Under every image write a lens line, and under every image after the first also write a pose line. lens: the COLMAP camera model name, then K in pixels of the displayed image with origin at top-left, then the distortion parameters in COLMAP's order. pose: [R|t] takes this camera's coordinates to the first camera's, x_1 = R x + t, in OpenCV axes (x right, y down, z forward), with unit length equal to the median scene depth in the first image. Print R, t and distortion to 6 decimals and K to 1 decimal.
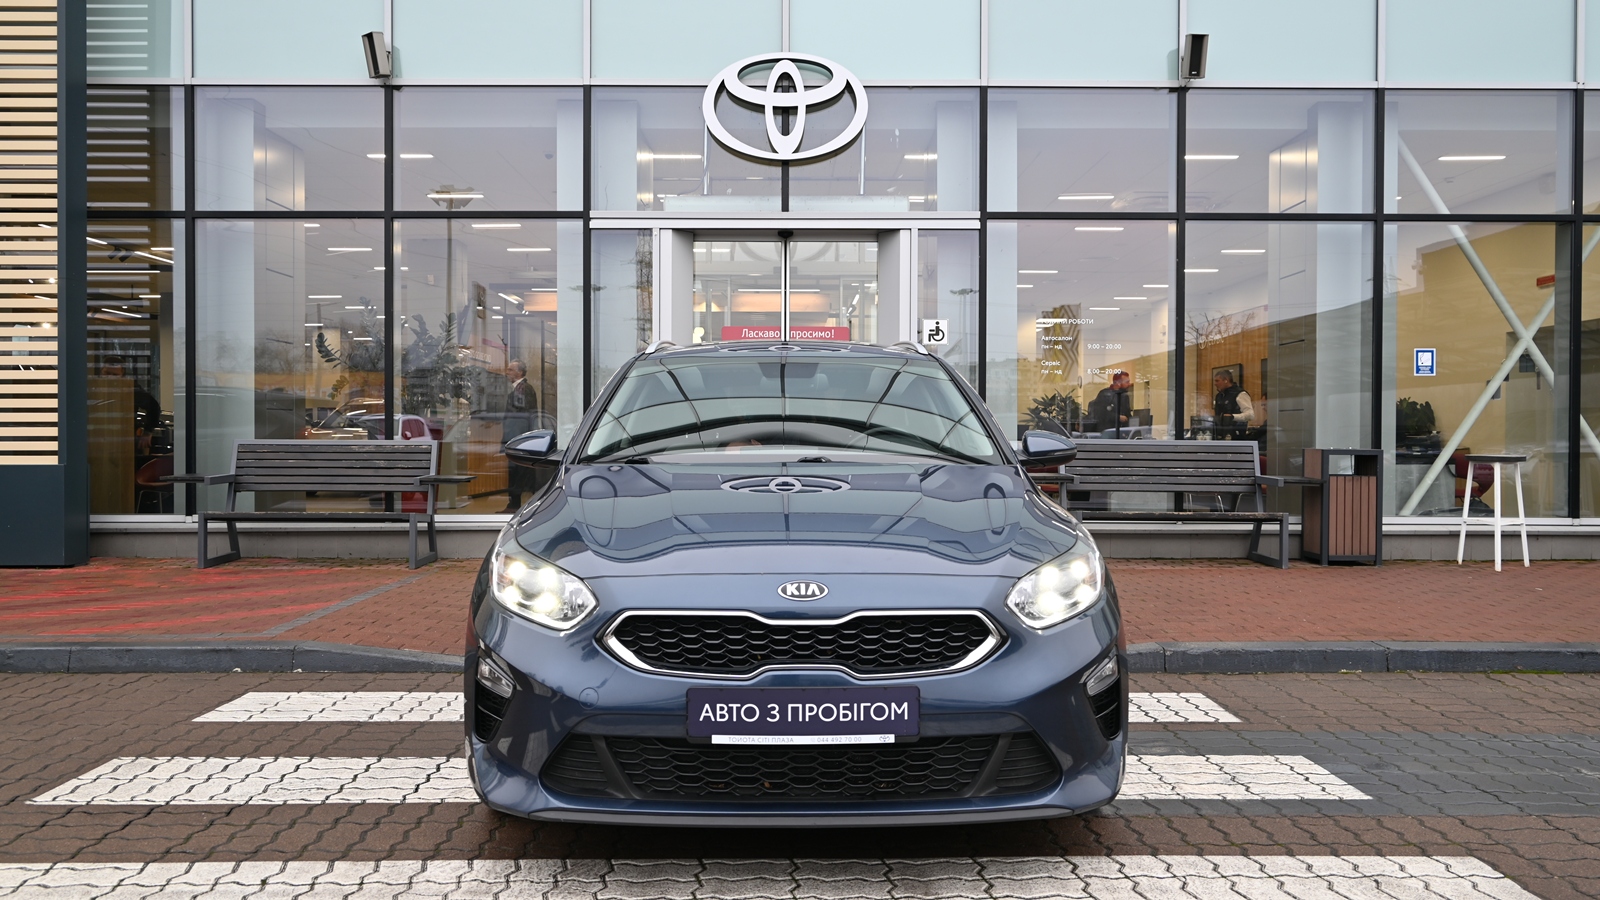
lens RADIAL K [[1238.7, 0, 800.0], [0, 1238.7, 450.0], [0, 0, 1]] dist [0.009822, 0.002085]
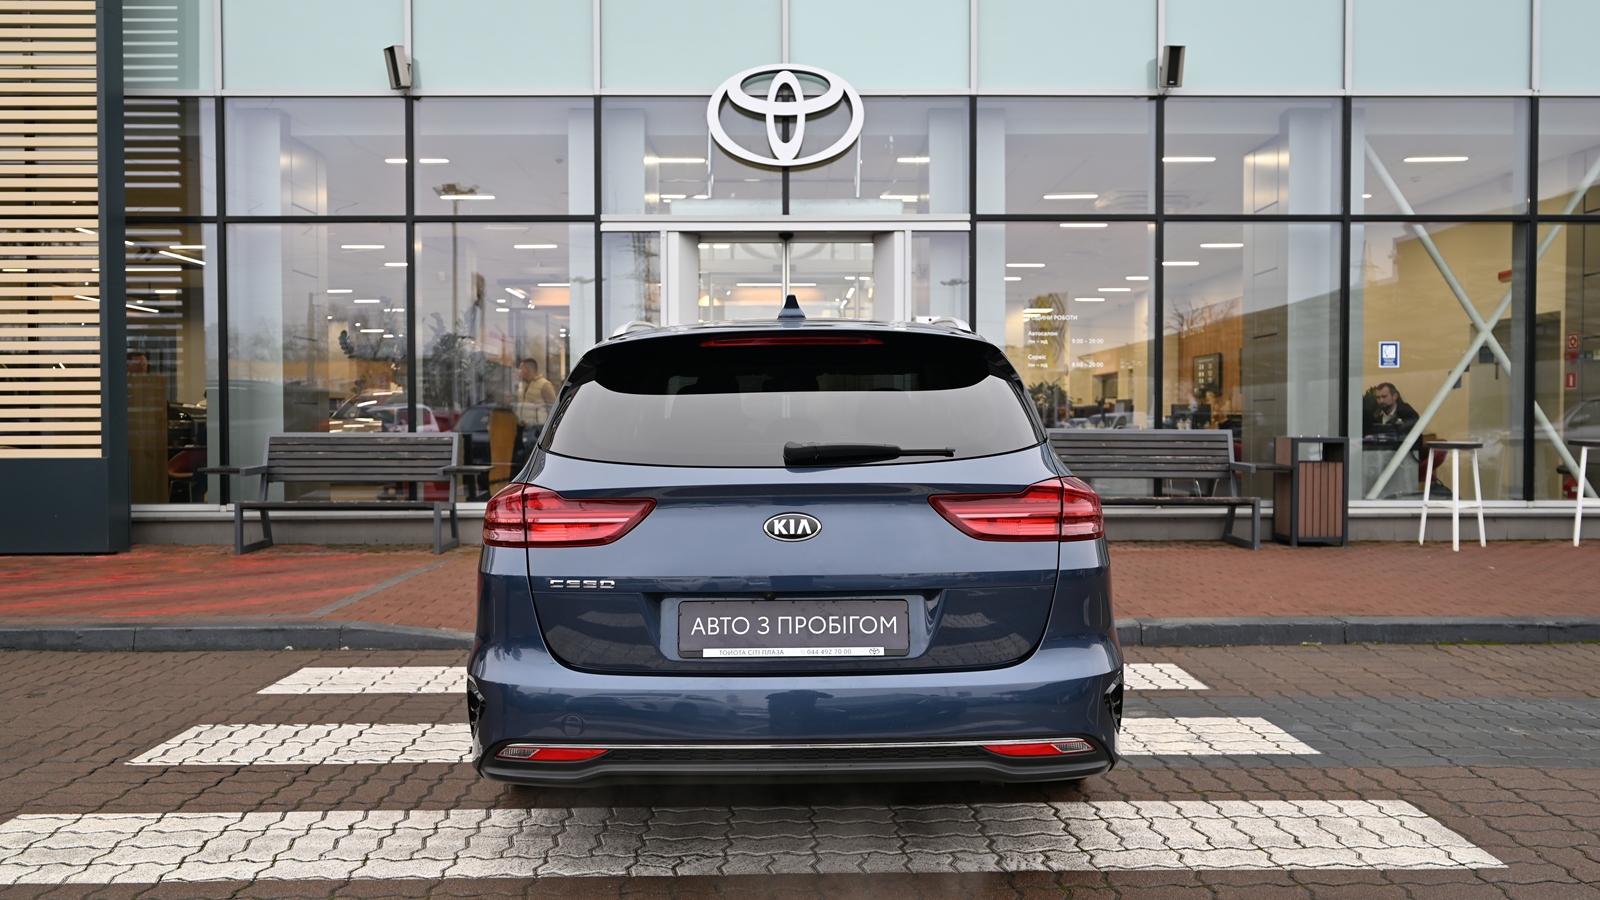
lens RADIAL K [[1212.1, 0, 800.0], [0, 1212.1, 450.0], [0, 0, 1]] dist [0.007474, 0.006547]
pose [[0.999975, -0.004579, 0.005409, -0.006378], [0.004516, 0.999921, 0.011700, -0.003767], [-0.005462, -0.011676, 0.999917, -0.036695]]
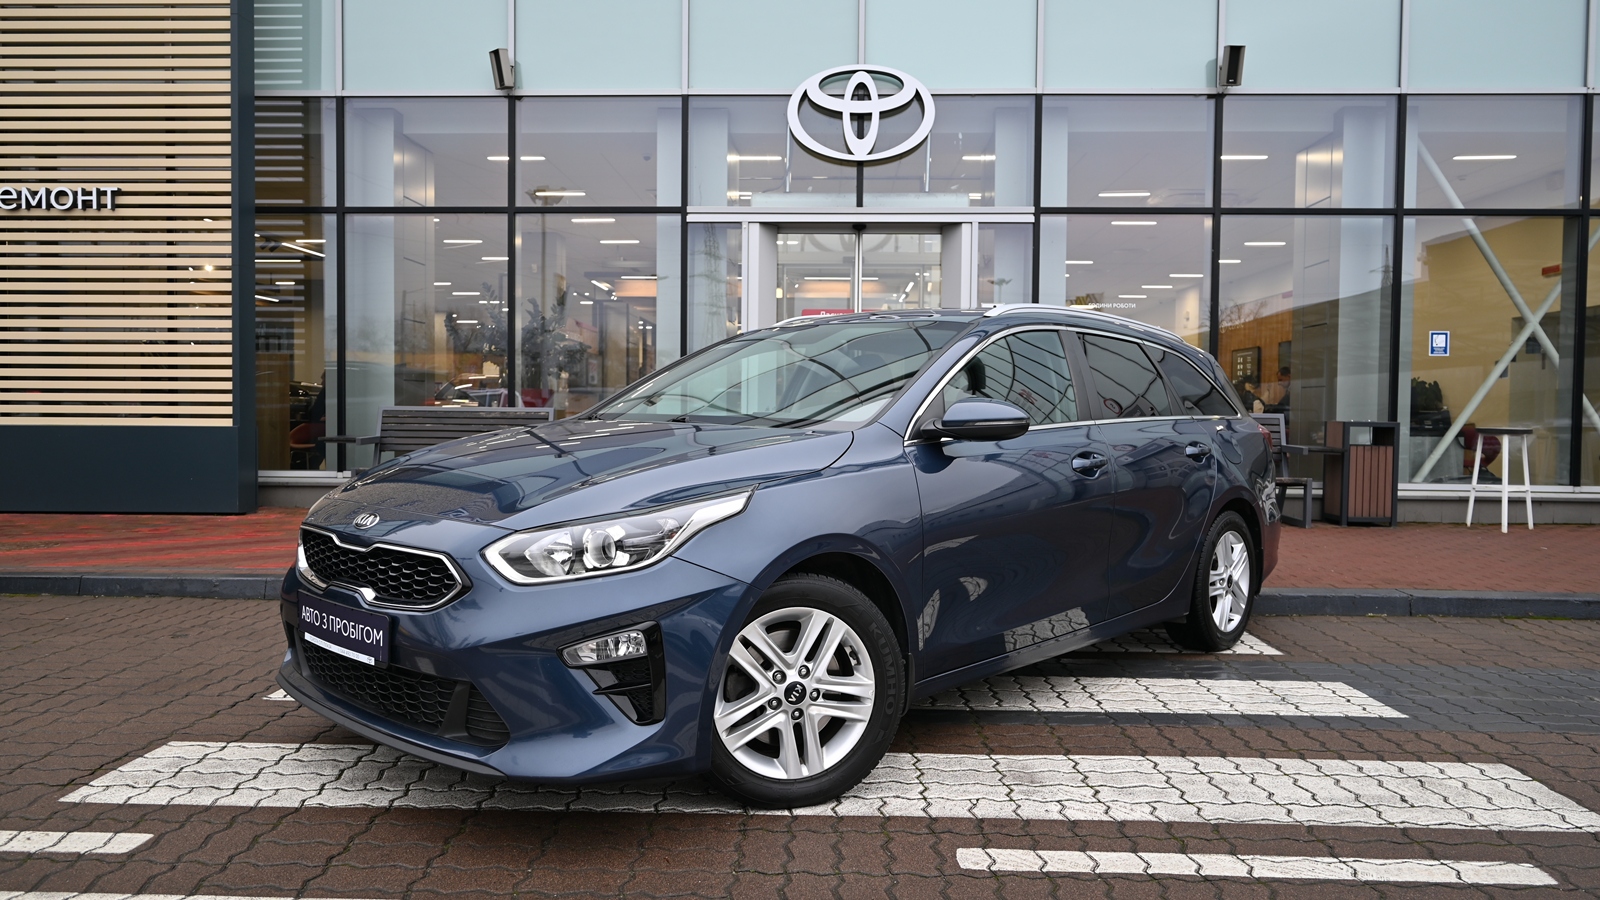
lens RADIAL K [[1116.6, 0, 798.5], [0, 1116.6, 447.2], [0, 0, 1]] dist [0.009813, 0.001962]
pose [[0.999082, 0.008608, -0.041972, -0.023077], [-0.007755, 0.999761, 0.020429, 0.005346], [0.042137, -0.020085, 0.998910, -0.020141]]
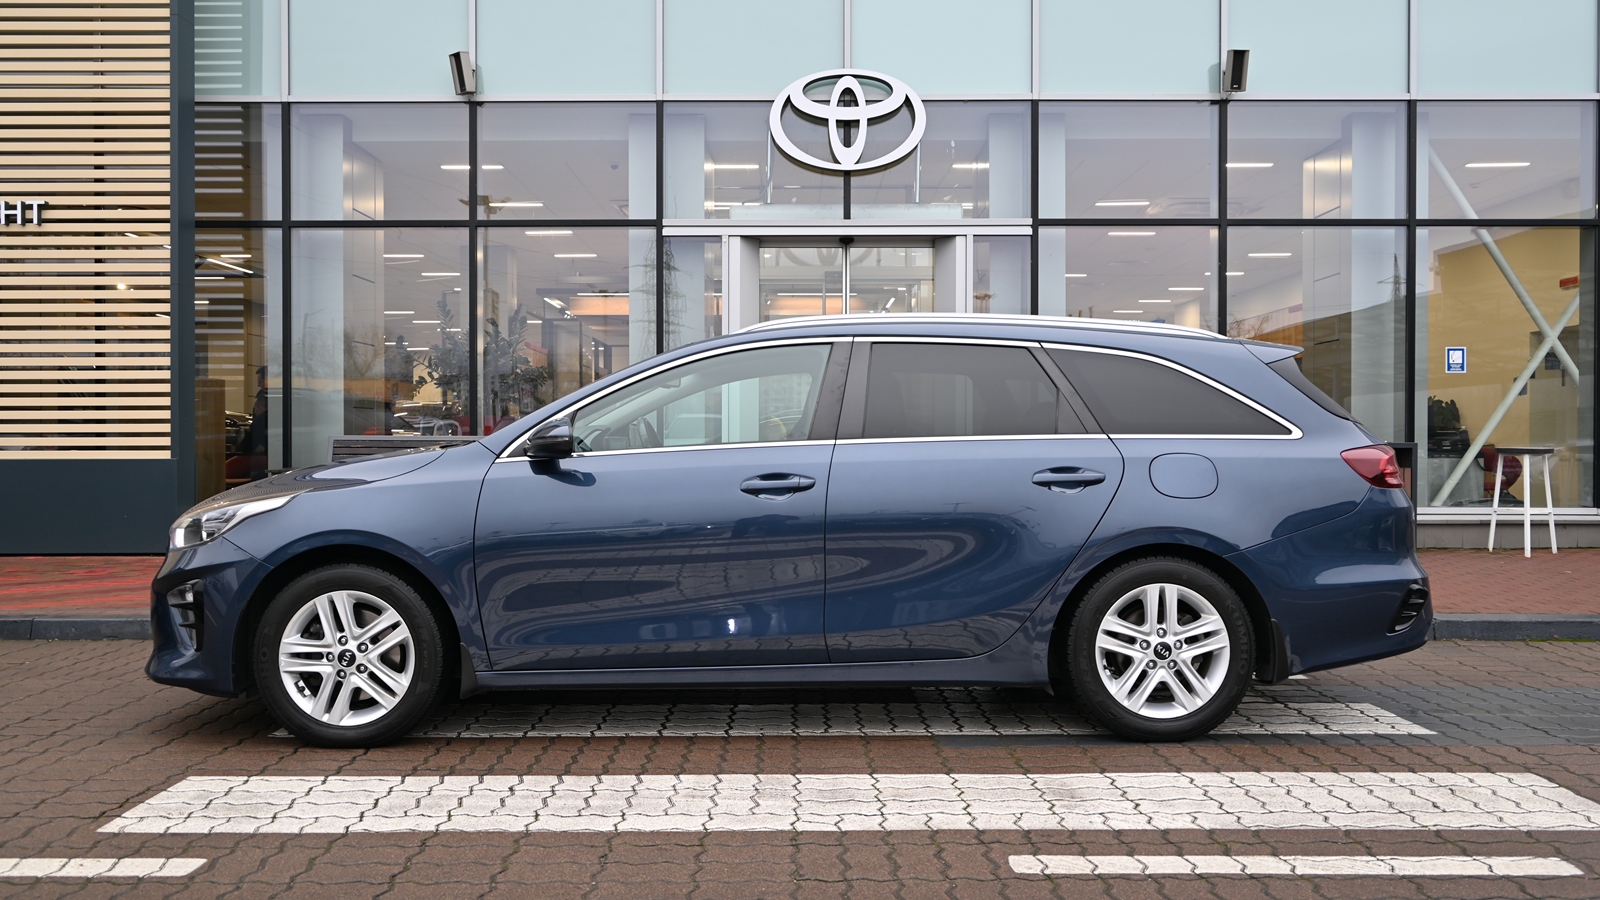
lens RADIAL K [[1238.7, 0, 800.0], [0, 1238.7, 450.0], [0, 0, 1]] dist [0.009822, 0.002085]
pose [[0.999961, -0.001804, -0.008690, -0.043582], [0.001773, 0.999992, -0.003552, 0.008255], [0.008696, 0.003537, 0.999956, -0.056944]]
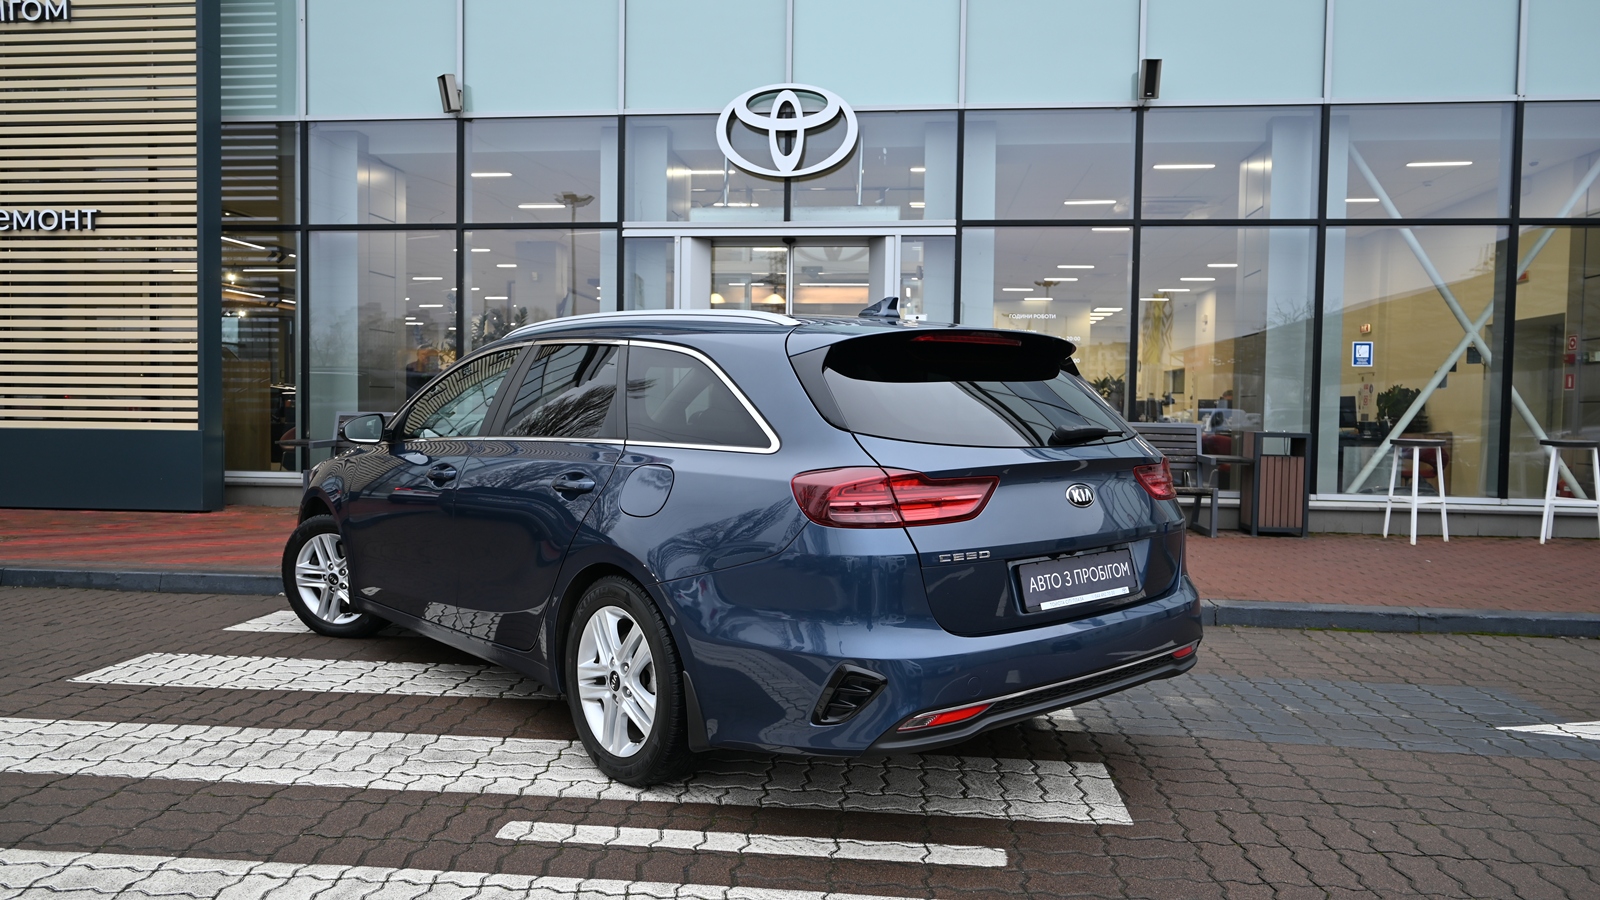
lens RADIAL K [[1113.5, 0, 786.0], [0, 1113.5, 455.1], [0, 0, 1]] dist [0.006967, 0.005449]
pose [[0.993305, 0.016234, -0.114374, 0.111160], [-0.012989, 0.999493, 0.029066, -0.003501], [0.114788, -0.027385, 0.993012, -0.044683]]
